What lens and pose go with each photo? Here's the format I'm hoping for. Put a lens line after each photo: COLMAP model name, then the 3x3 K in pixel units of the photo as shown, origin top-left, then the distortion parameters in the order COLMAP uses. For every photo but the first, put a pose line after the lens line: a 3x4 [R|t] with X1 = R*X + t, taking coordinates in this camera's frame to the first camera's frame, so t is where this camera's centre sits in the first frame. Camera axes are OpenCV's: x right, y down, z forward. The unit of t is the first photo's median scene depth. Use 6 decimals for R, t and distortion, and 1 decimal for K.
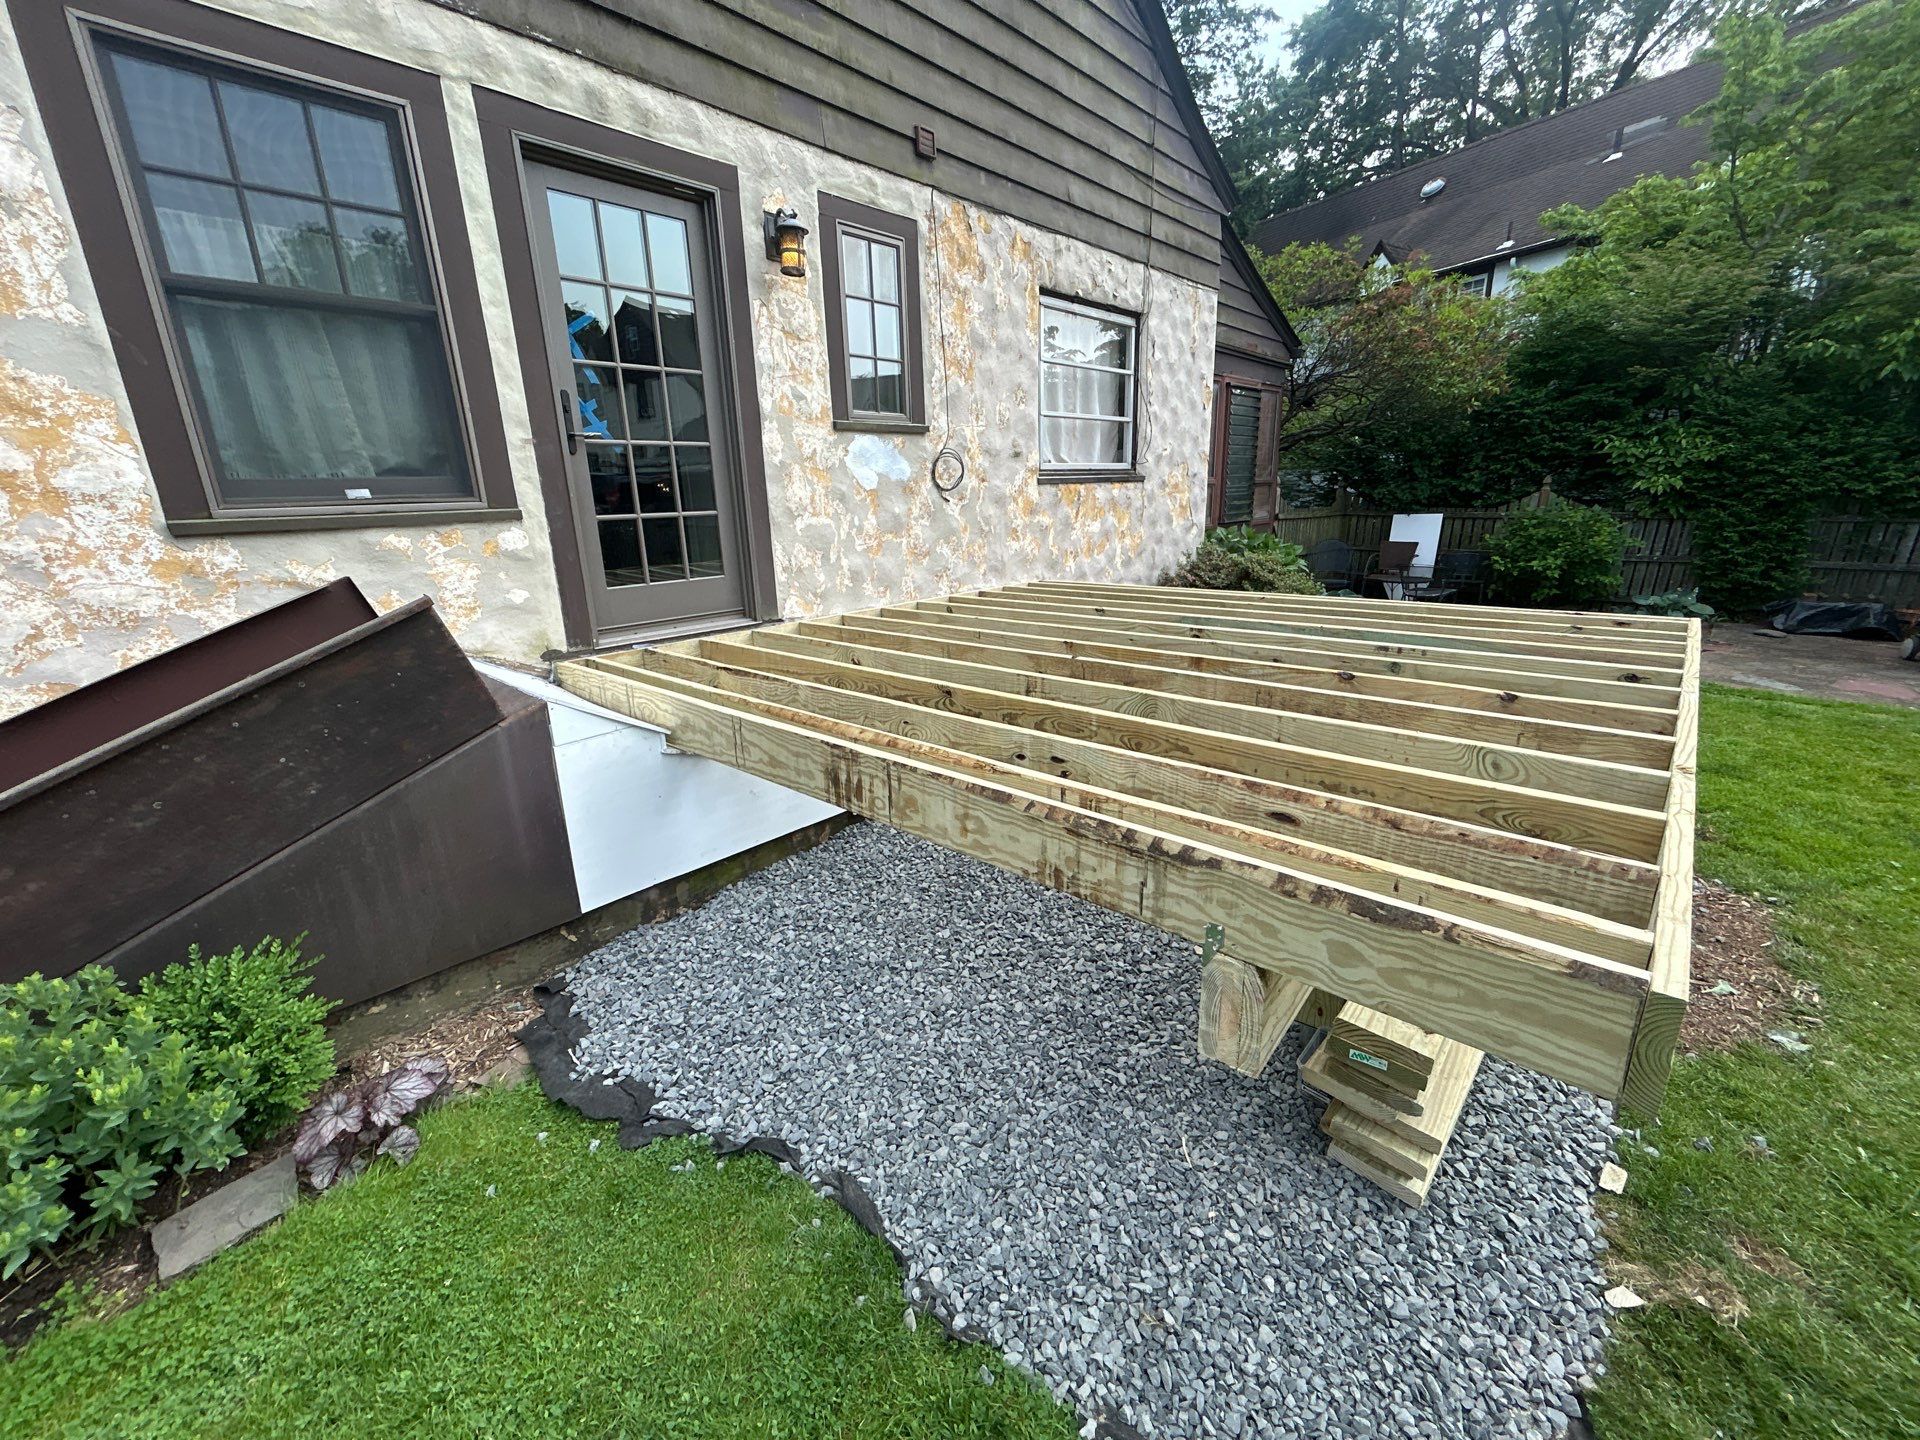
lens RADIAL K [[775.1, 0, 963.2], [0, 775.1, 721.3], [0, 0, 1]] dist [-0.001604, 0.001388]
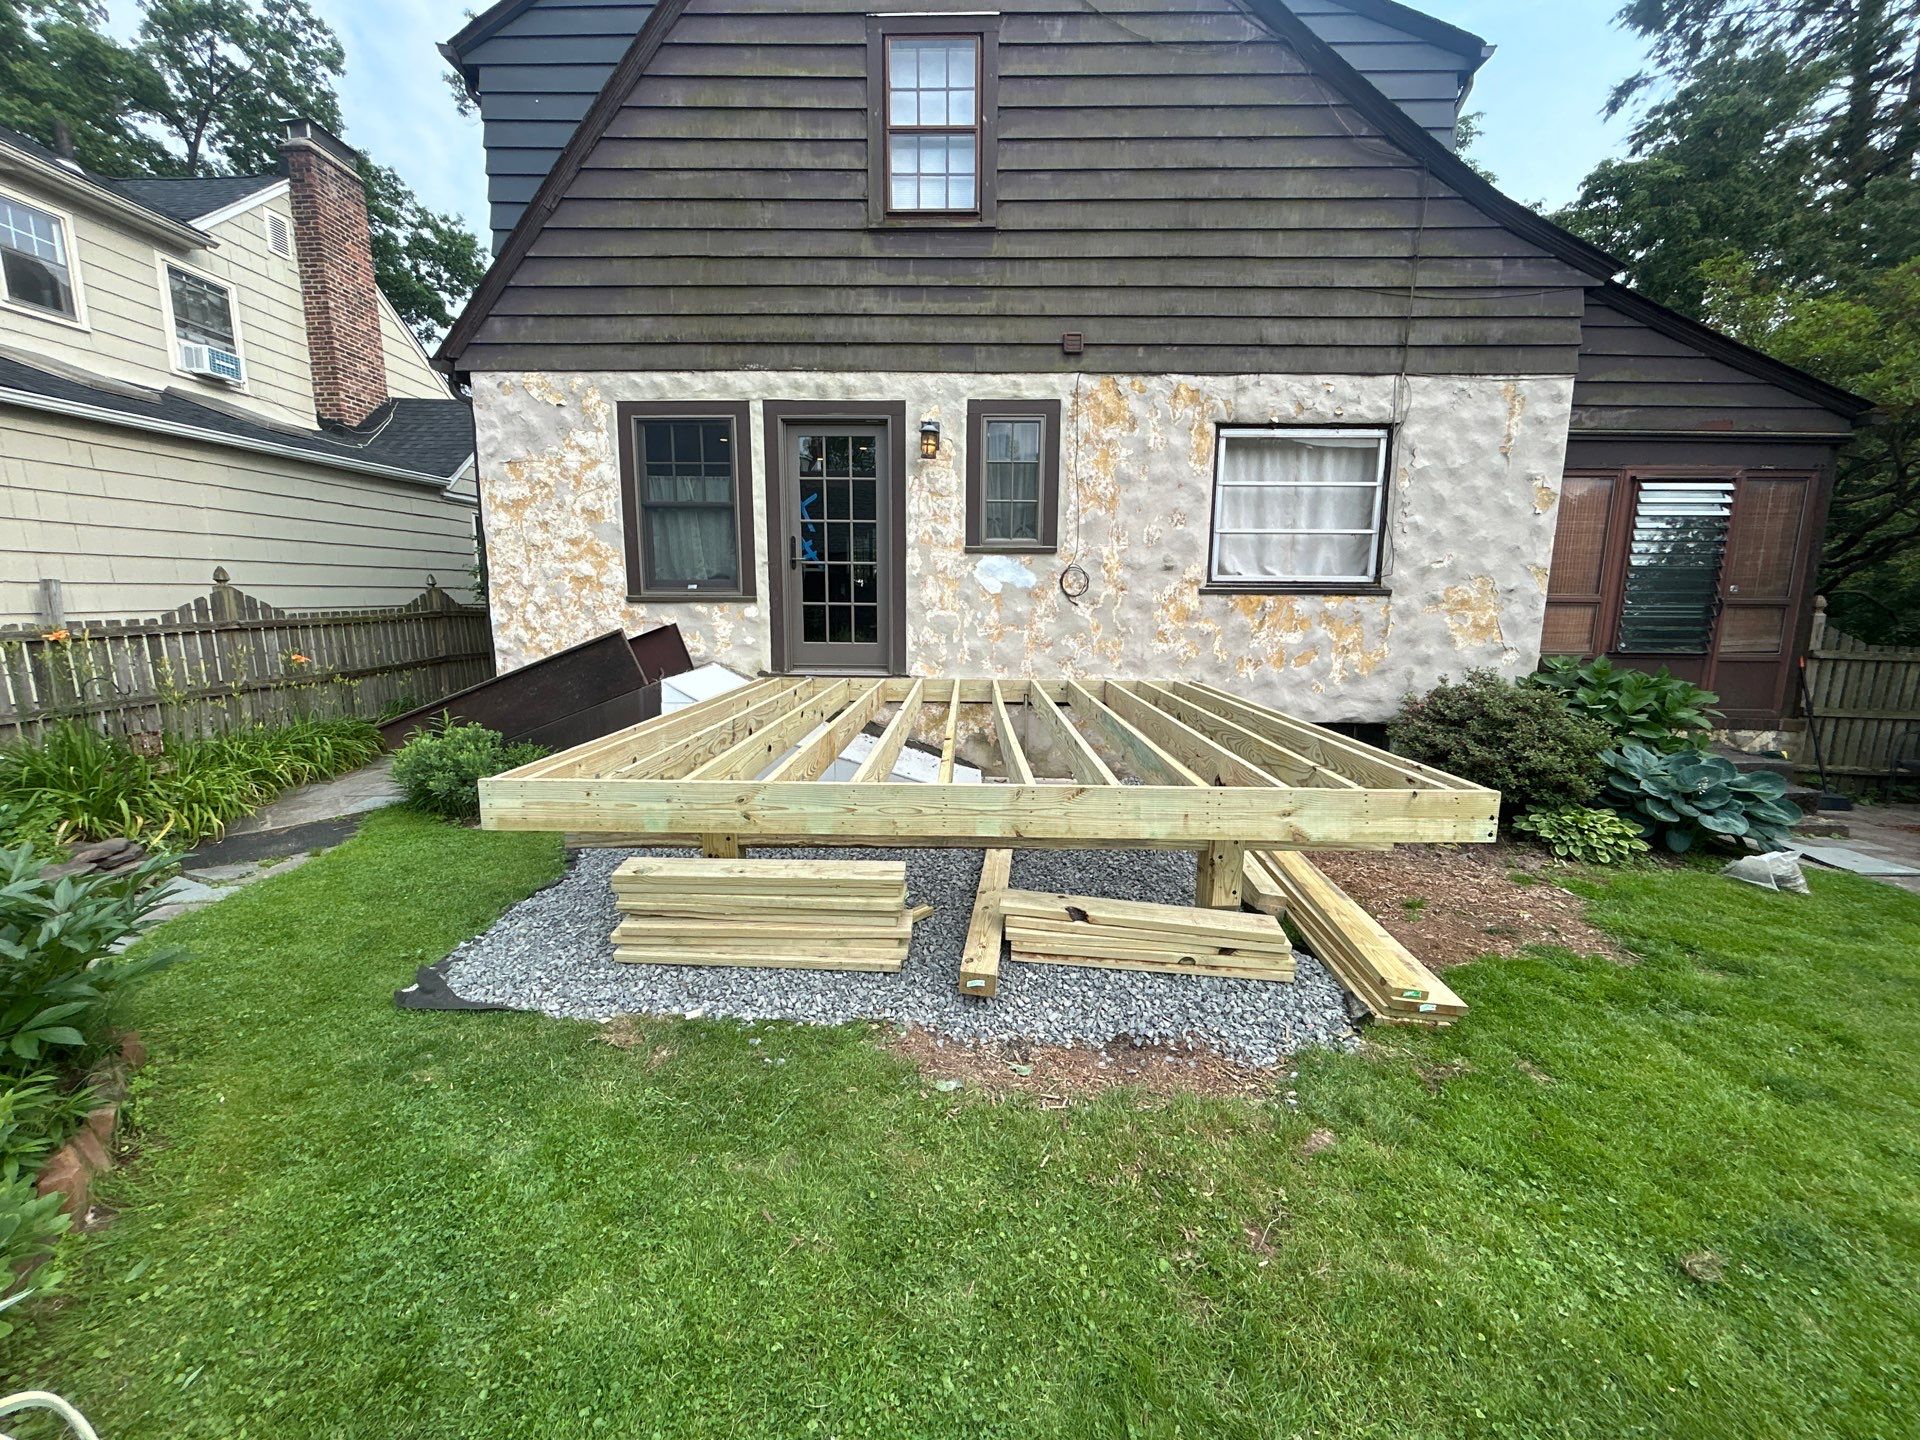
lens RADIAL K [[775.1, 0, 961.0], [0, 775.1, 719.1], [0, 0, 1]] dist [-0.001604, 0.001388]
pose [[0.663353, 0.151287, -0.732854, 0.877871], [-0.239955, 0.970638, -0.016824, -0.047243], [0.708791, 0.187012, 0.680178, 0.071112]]
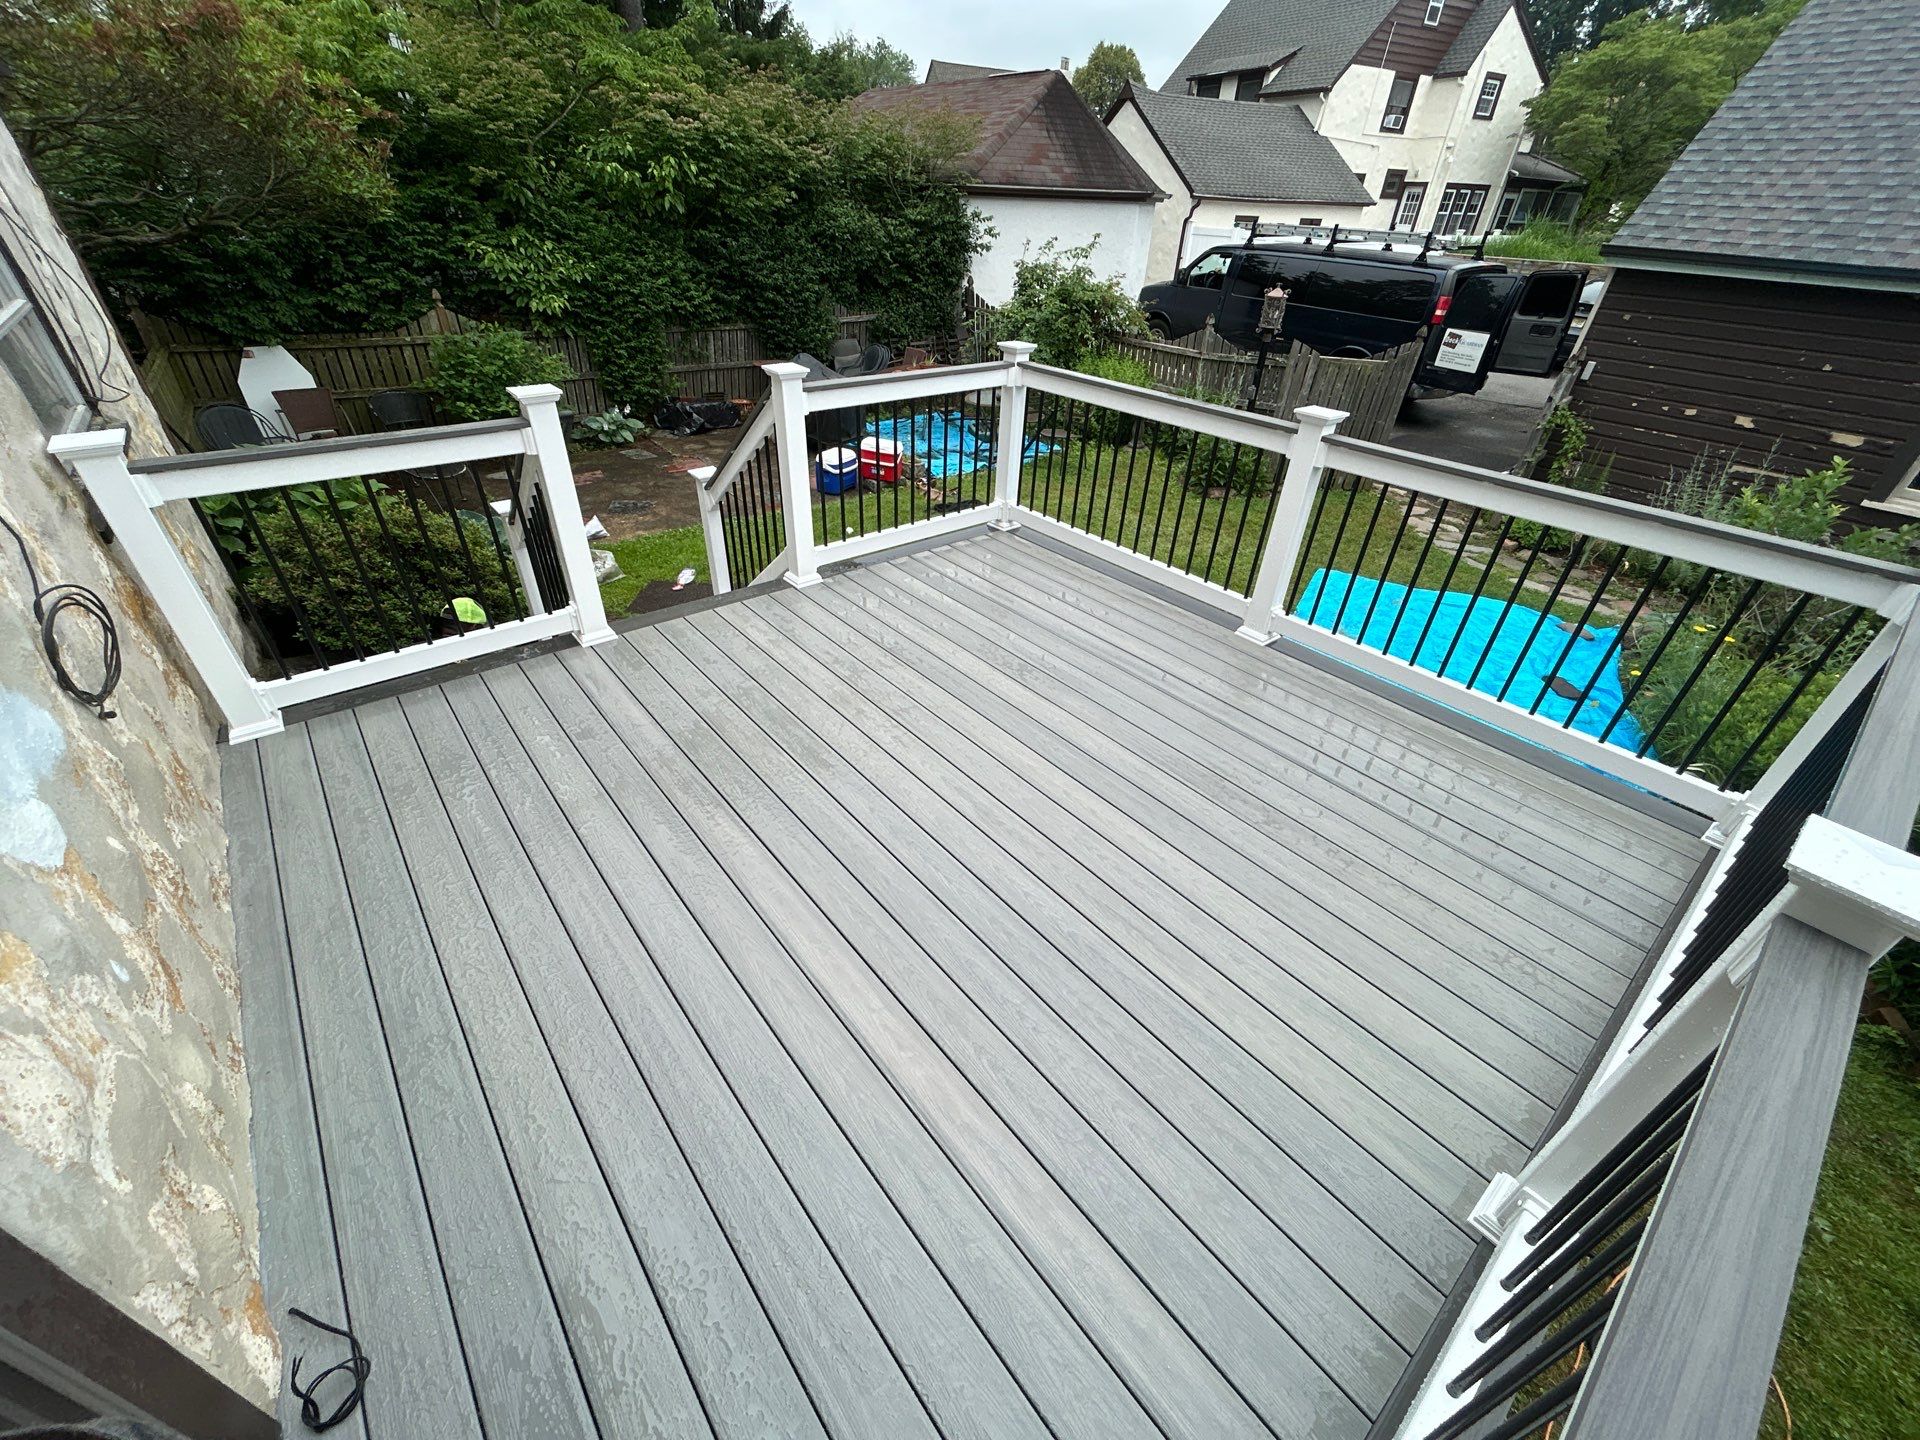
lens RADIAL K [[775.1, 0, 955.0], [0, 775.1, 718.7], [0, 0, 1]] dist [-0.001604, 0.001388]
pose [[0.133626, -0.522698, 0.841980, -0.295793], [0.241674, 0.841137, 0.483820, -0.391841], [-0.961113, 0.138834, 0.238721, 0.617884]]
